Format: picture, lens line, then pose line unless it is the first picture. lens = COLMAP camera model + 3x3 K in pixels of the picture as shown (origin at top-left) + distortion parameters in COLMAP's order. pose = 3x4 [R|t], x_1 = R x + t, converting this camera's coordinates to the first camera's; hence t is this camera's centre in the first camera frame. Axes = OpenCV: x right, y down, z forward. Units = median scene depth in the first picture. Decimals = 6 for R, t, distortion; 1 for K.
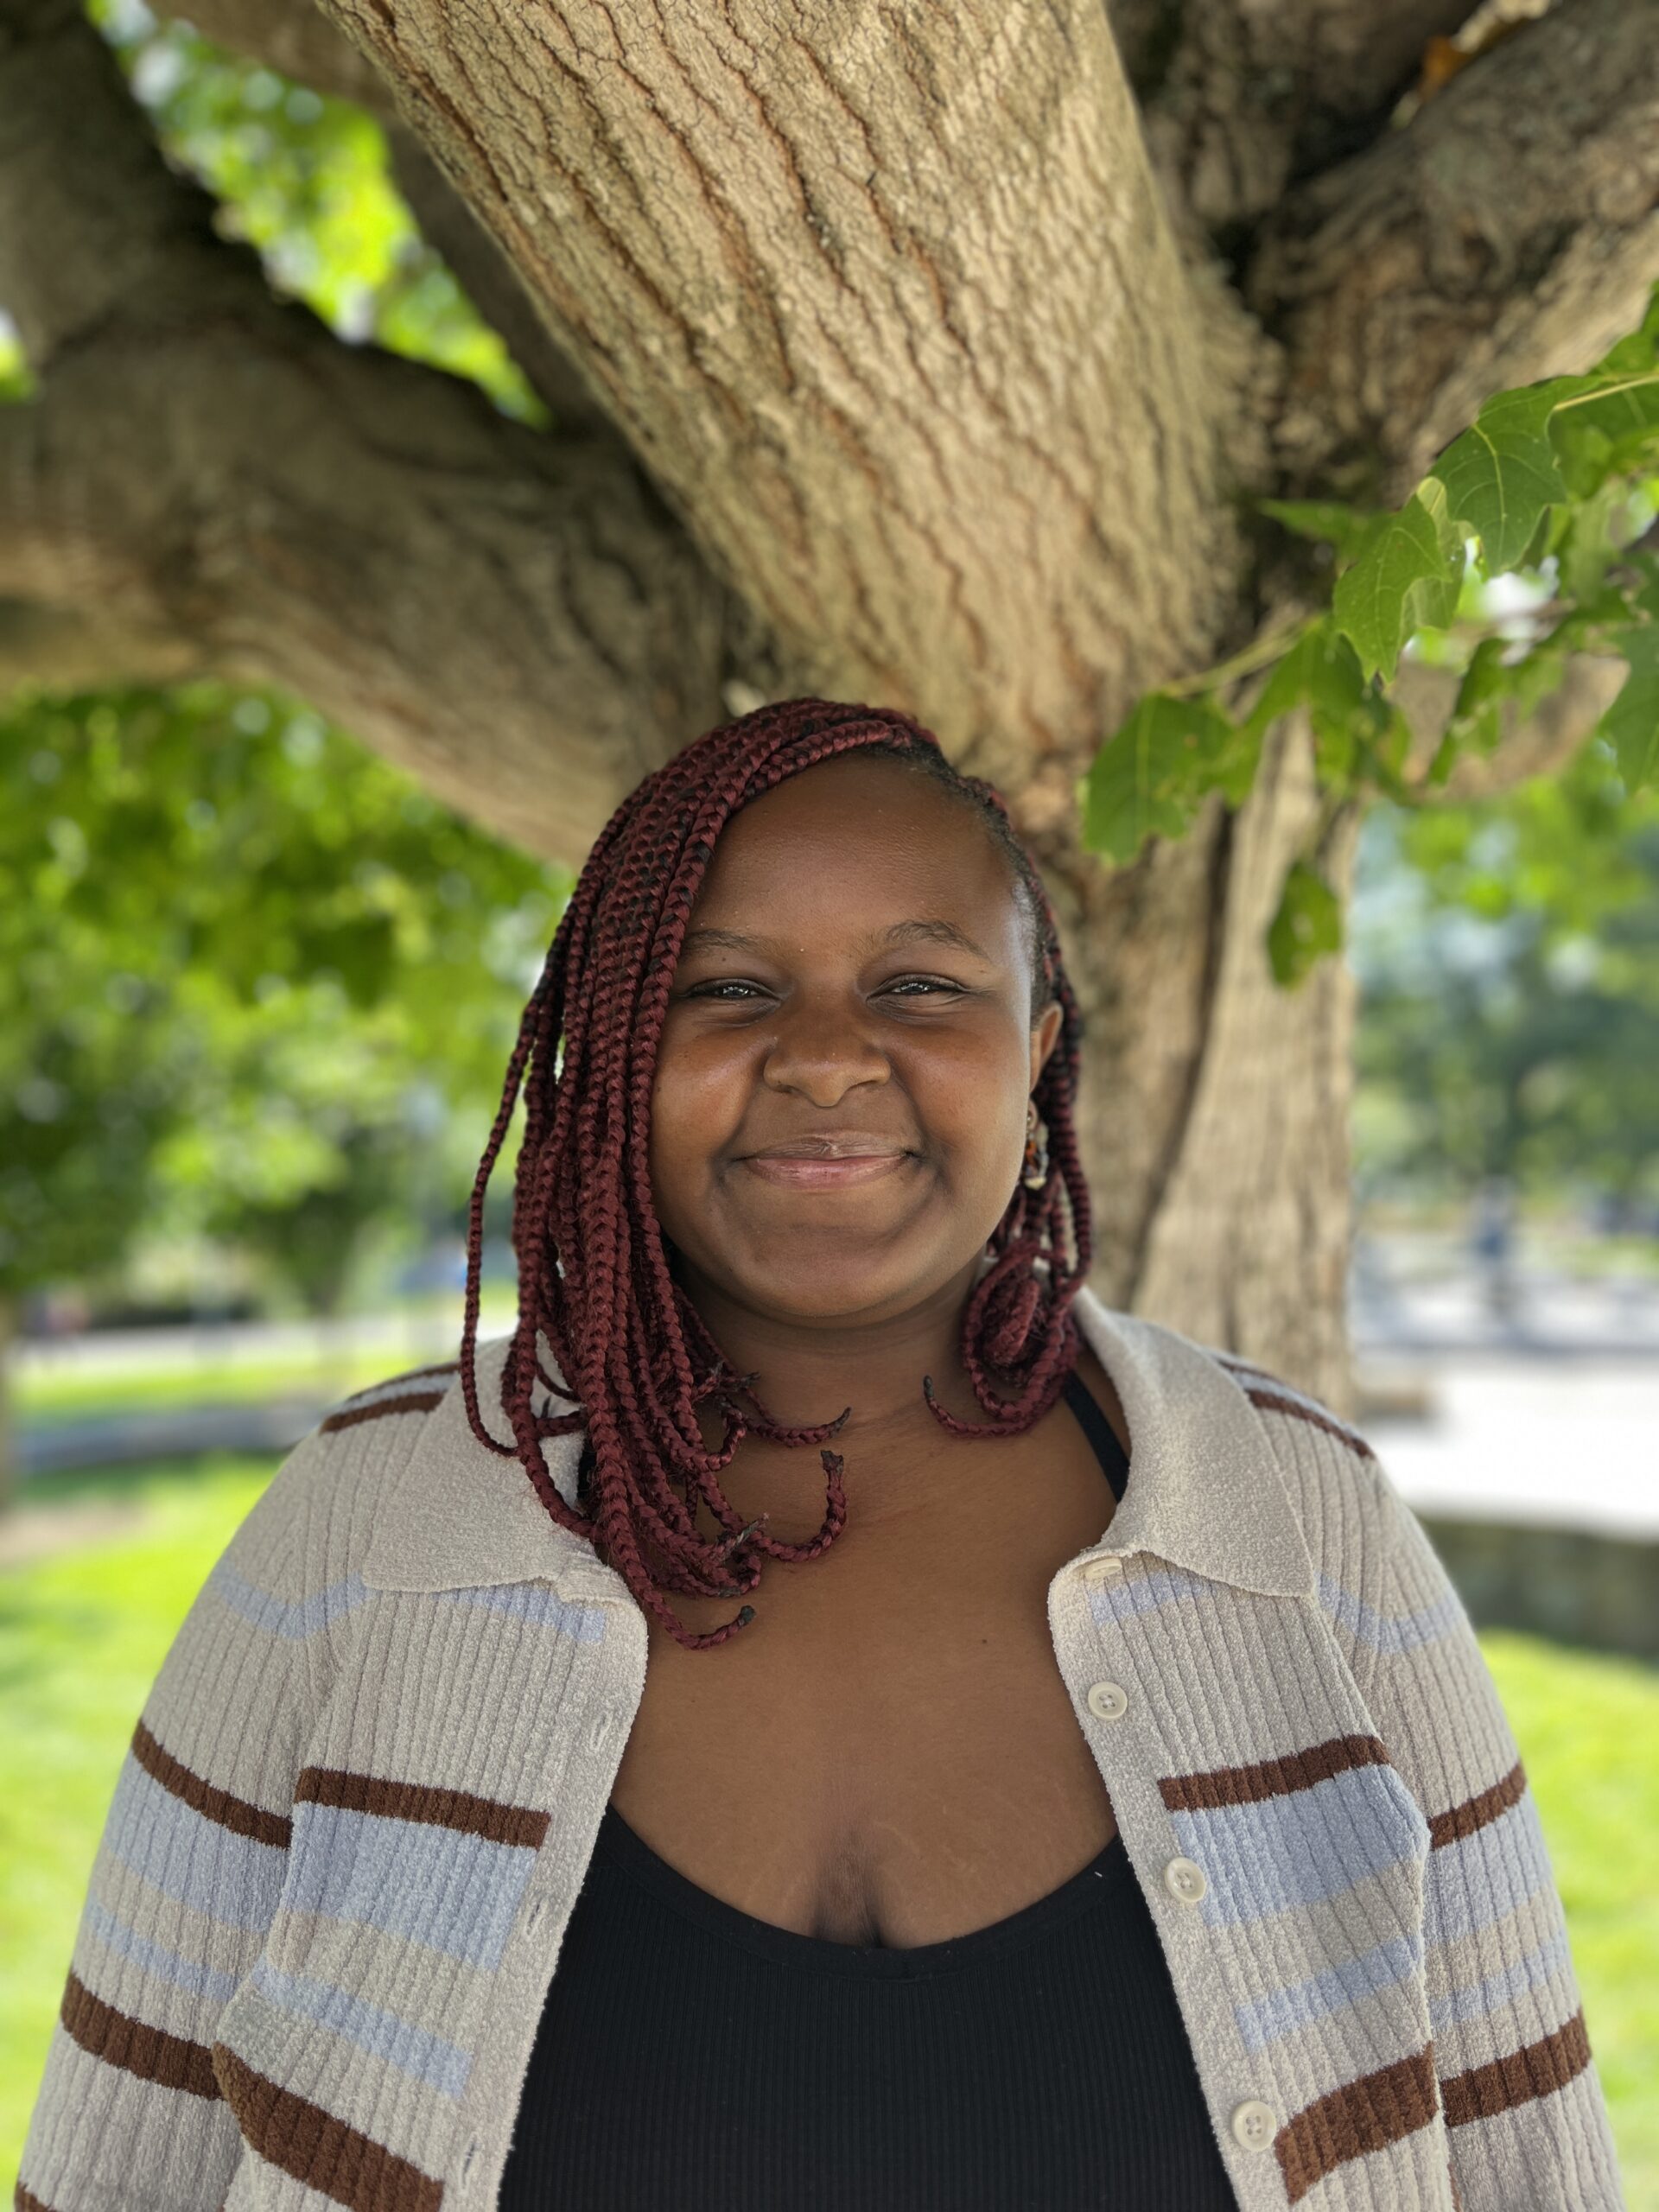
lens RADIAL K [[1681.6, 0, 831.5], [0, 1681.6, 1090.7], [0, 0, 1]] dist [0.050737, -0.063731]
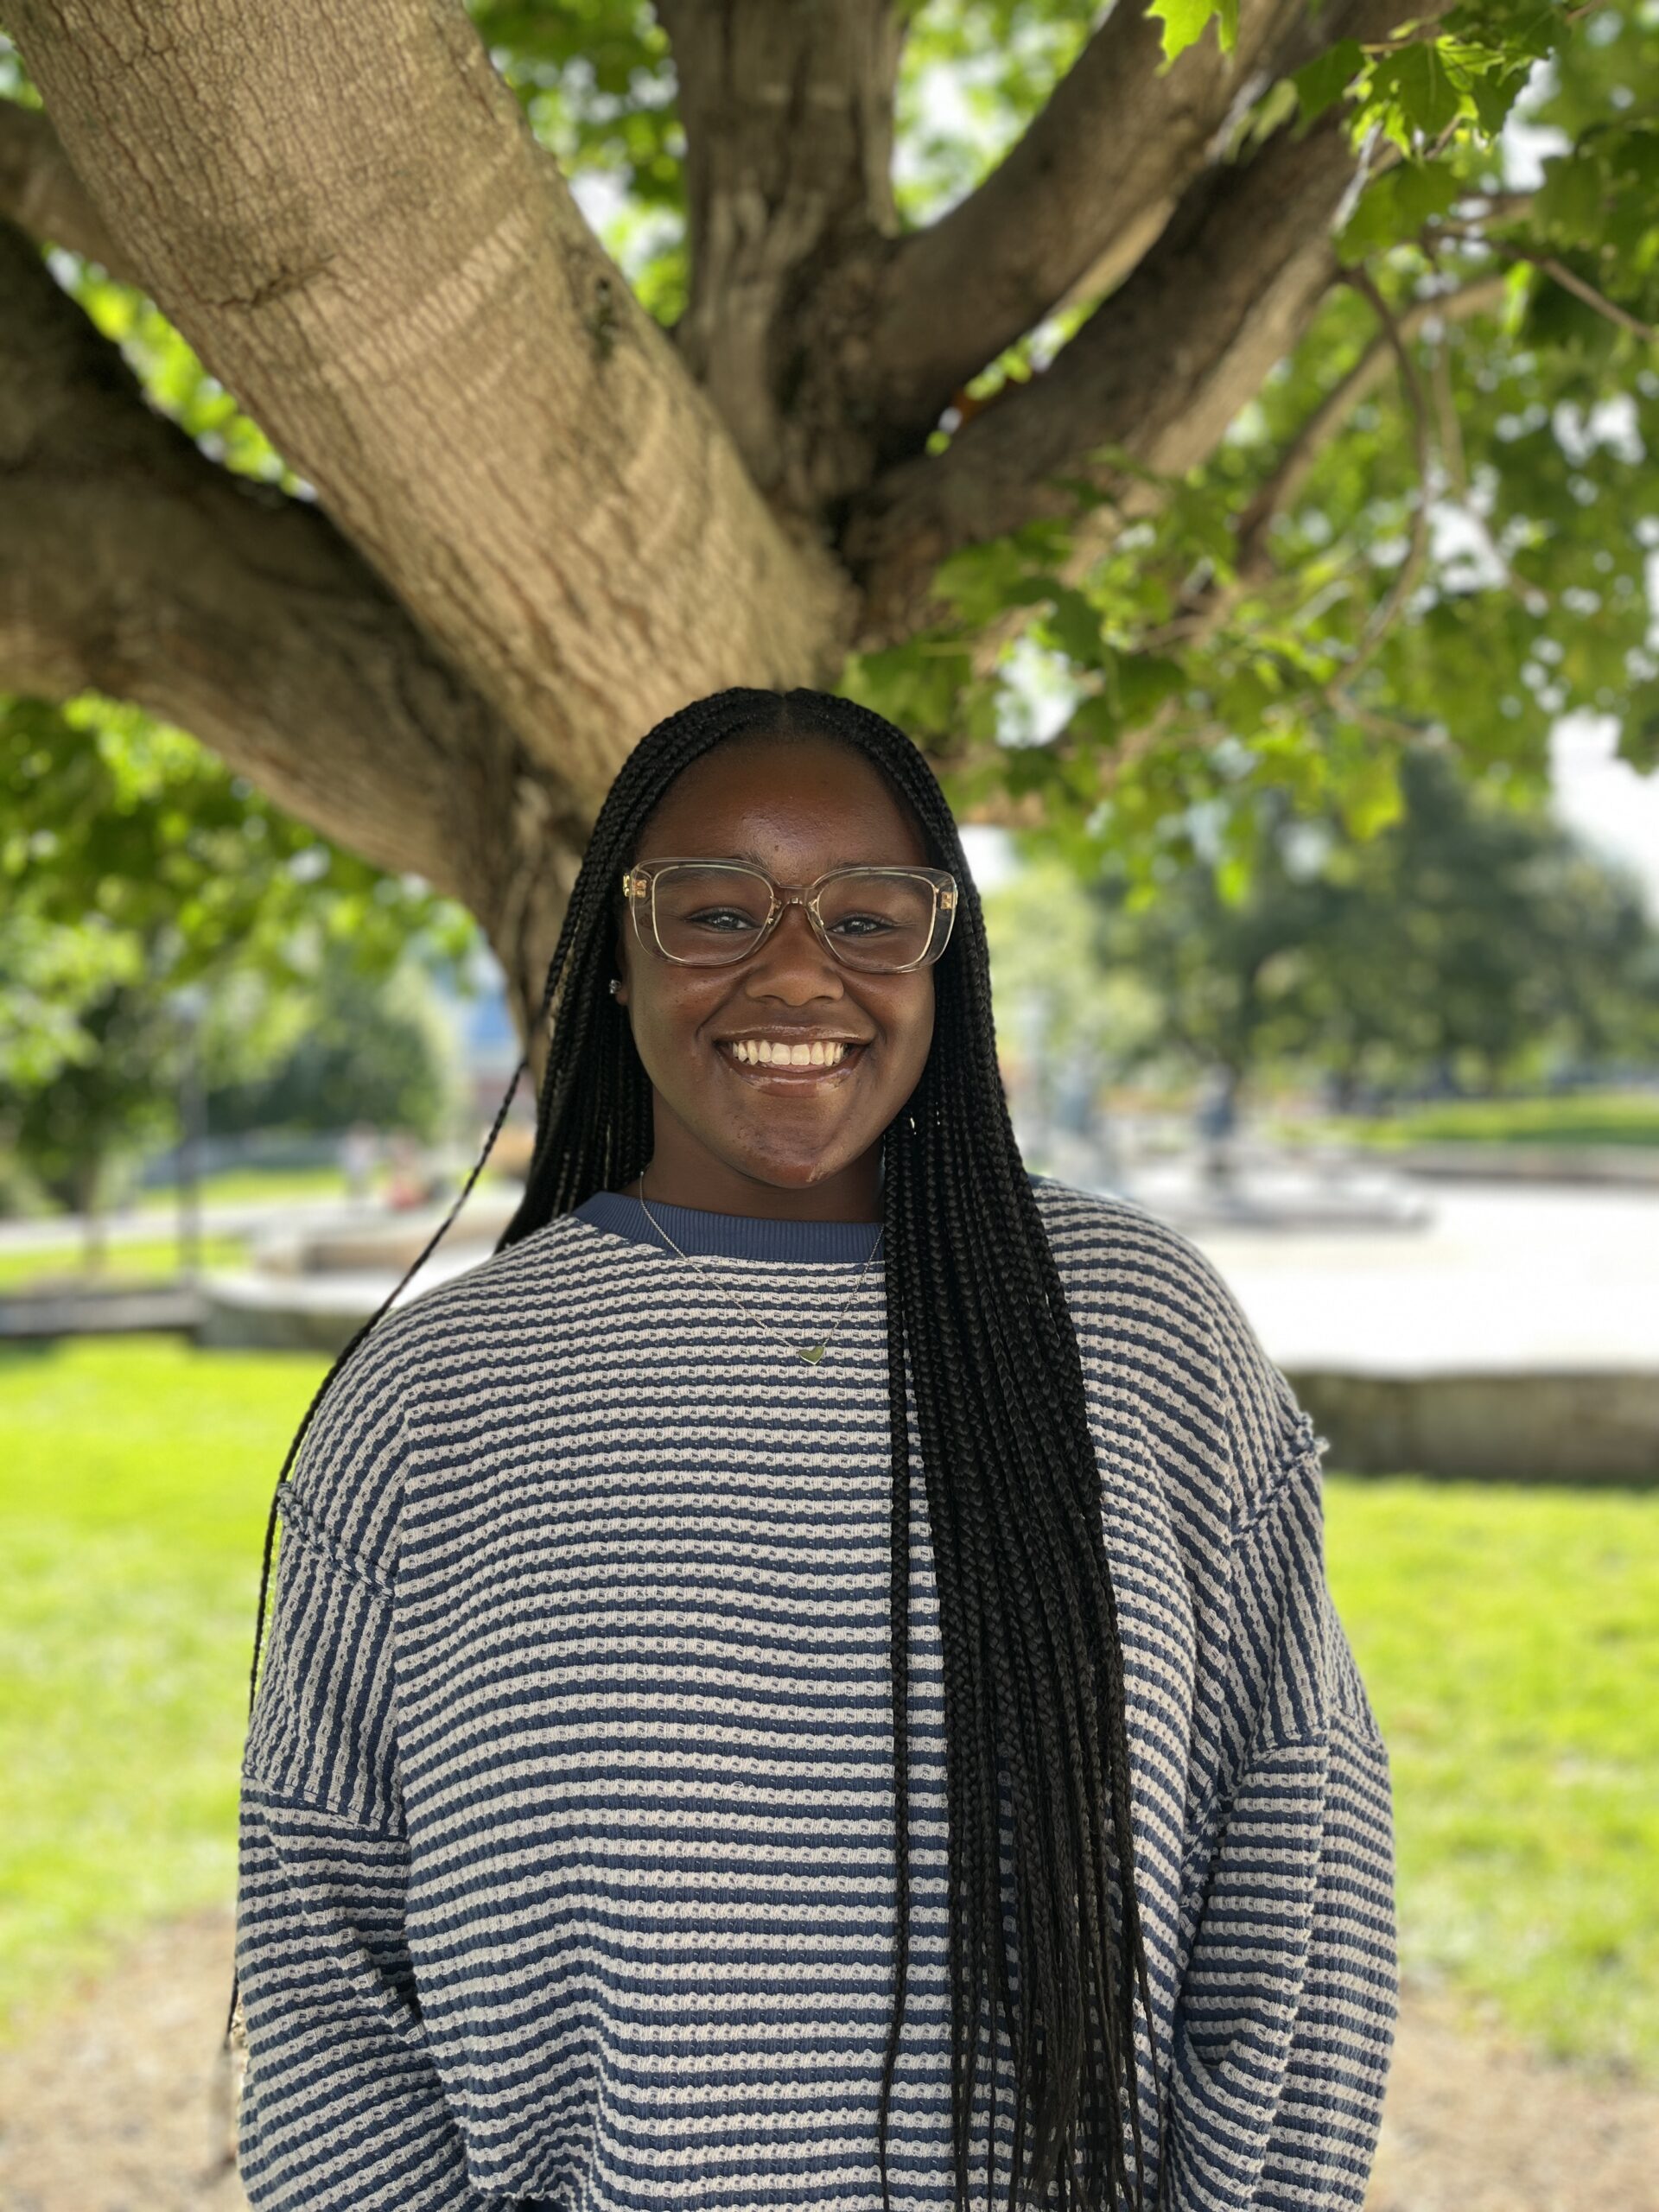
lens RADIAL K [[1681.6, 0, 832.6], [0, 1681.6, 1096.5], [0, 0, 1]] dist [0.050737, -0.063731]
pose [[0.990678, -0.008388, 0.135968, 0.013289], [-0.001445, 0.997400, 0.072056, -0.079126], [-0.136218, -0.071581, 0.988089, -0.738625]]
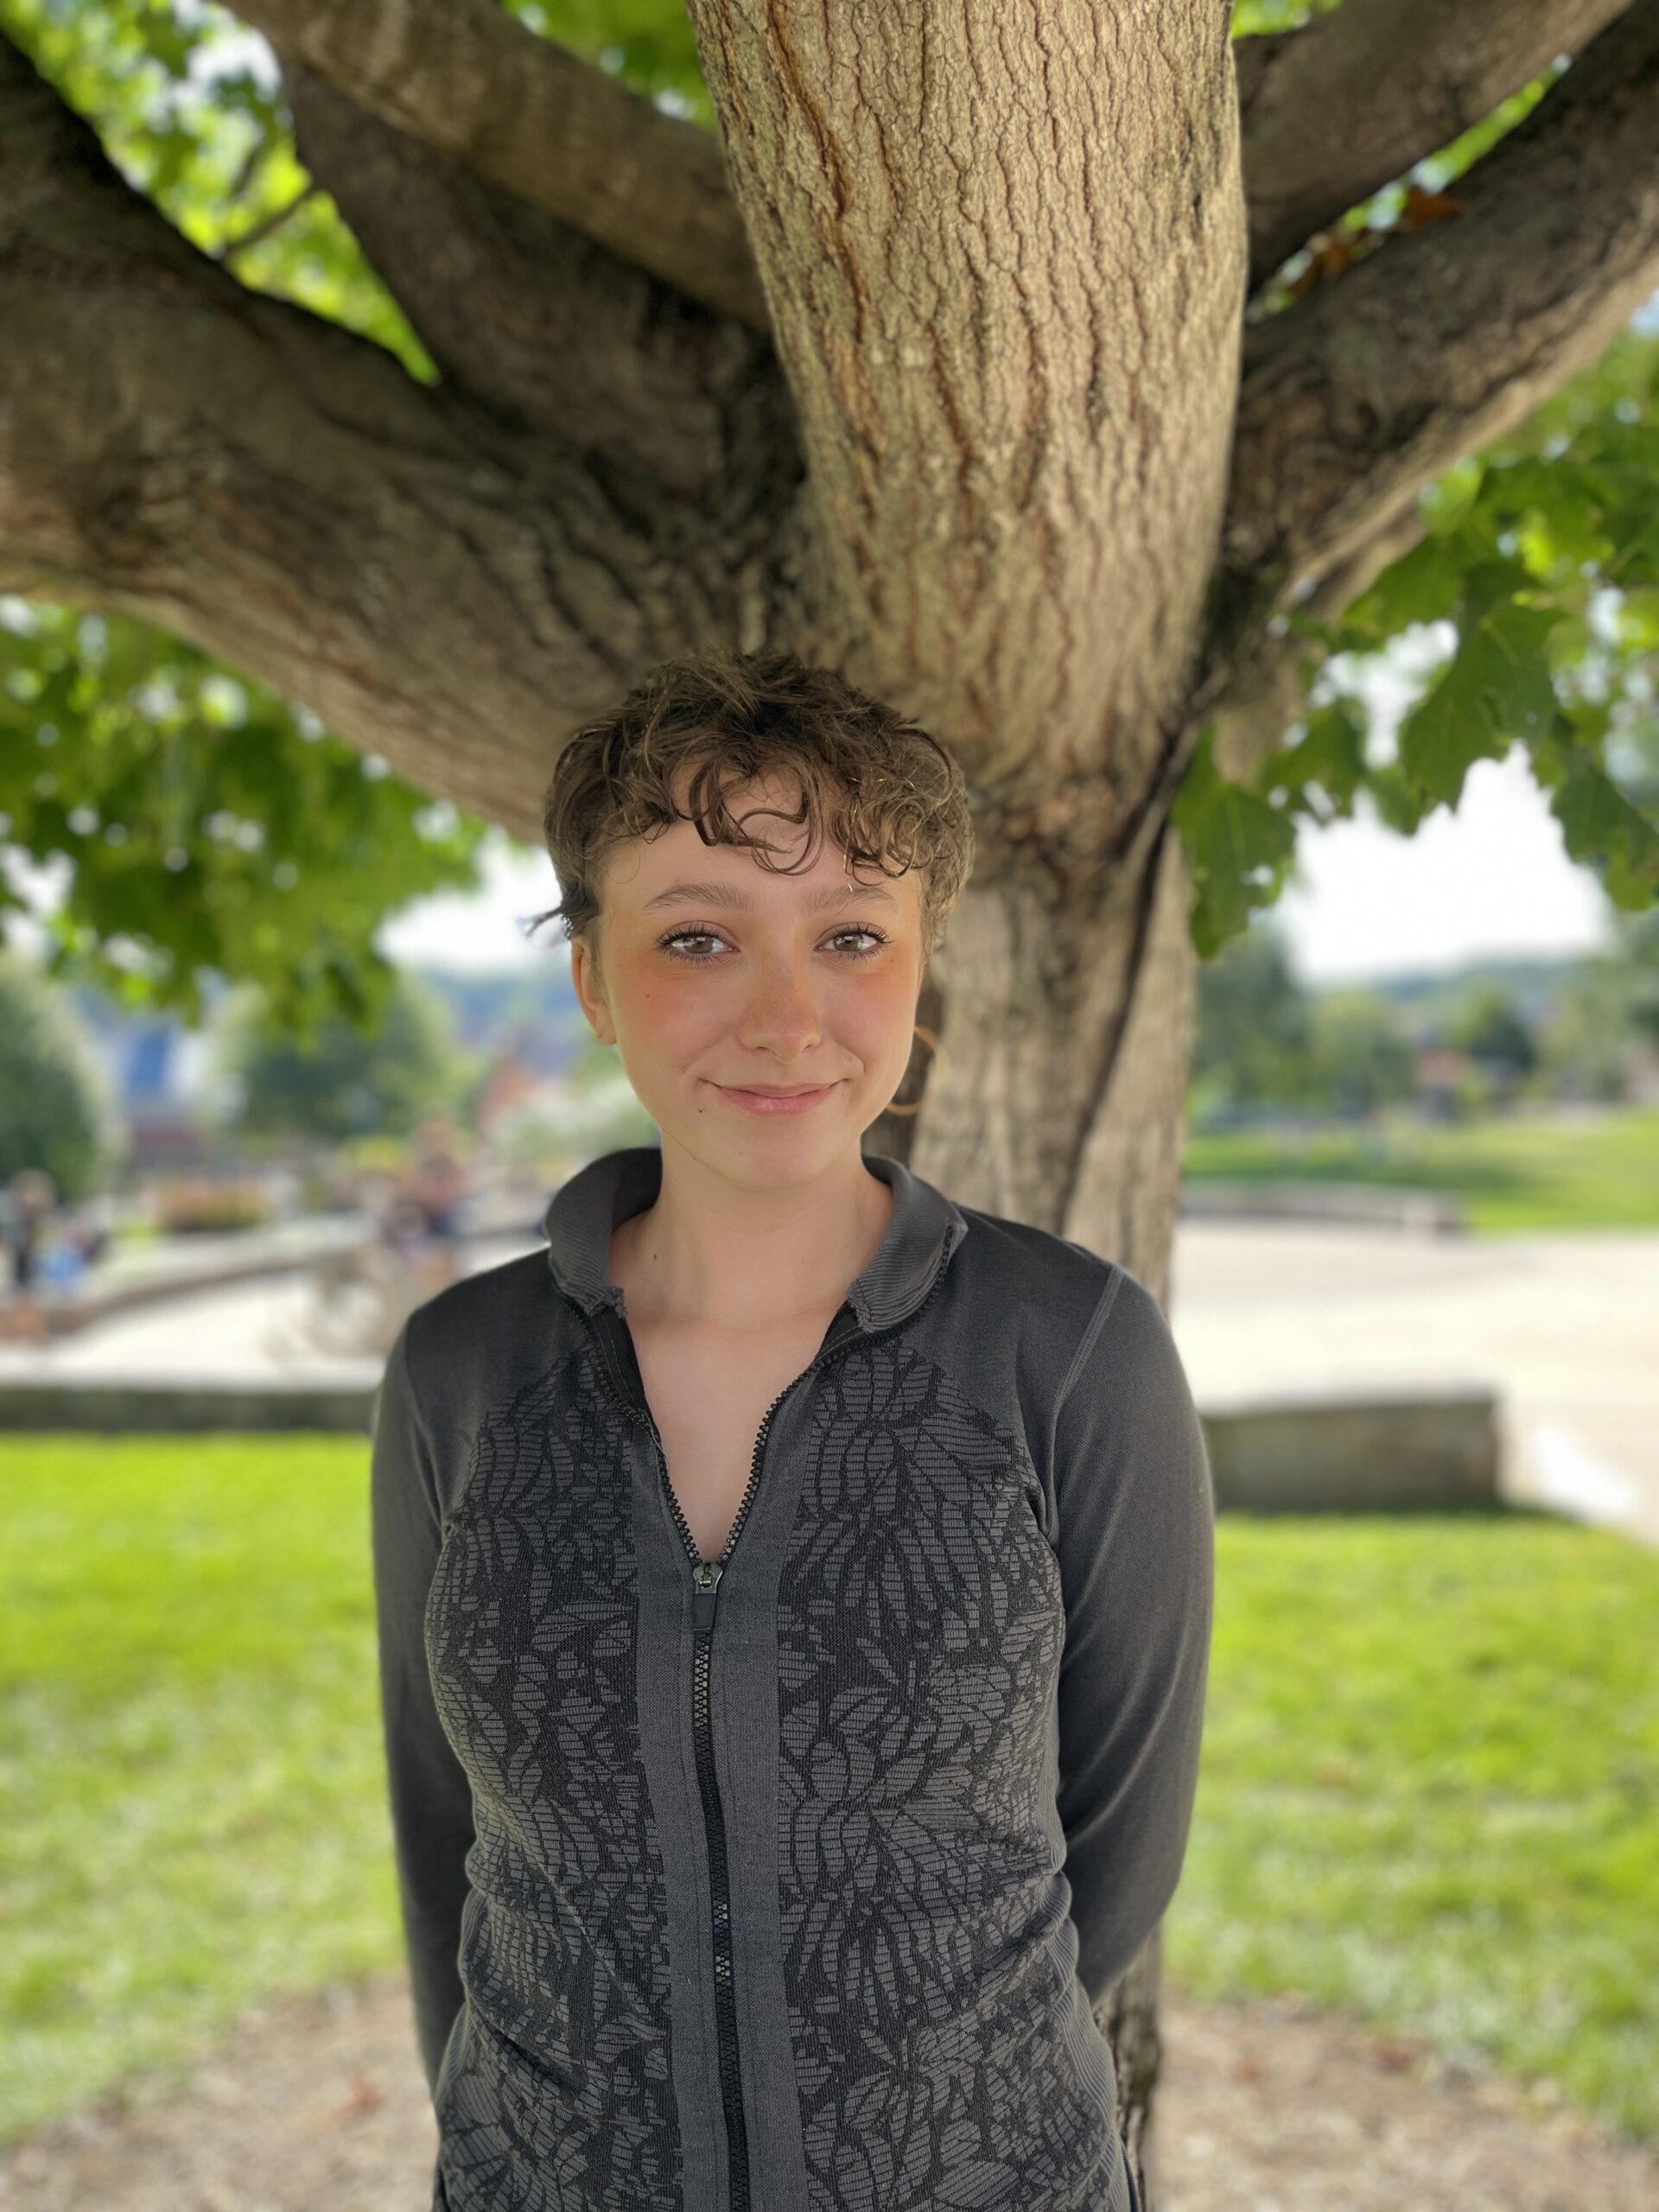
lens RADIAL K [[1681.6, 0, 841.4], [0, 1681.6, 1115.4], [0, 0, 1]] dist [0.050737, -0.063731]
pose [[0.945699, -0.010908, 0.324860, -0.504327], [-0.007373, 0.998460, 0.054991, -0.014411], [-0.324959, -0.054400, 0.944162, -0.179288]]
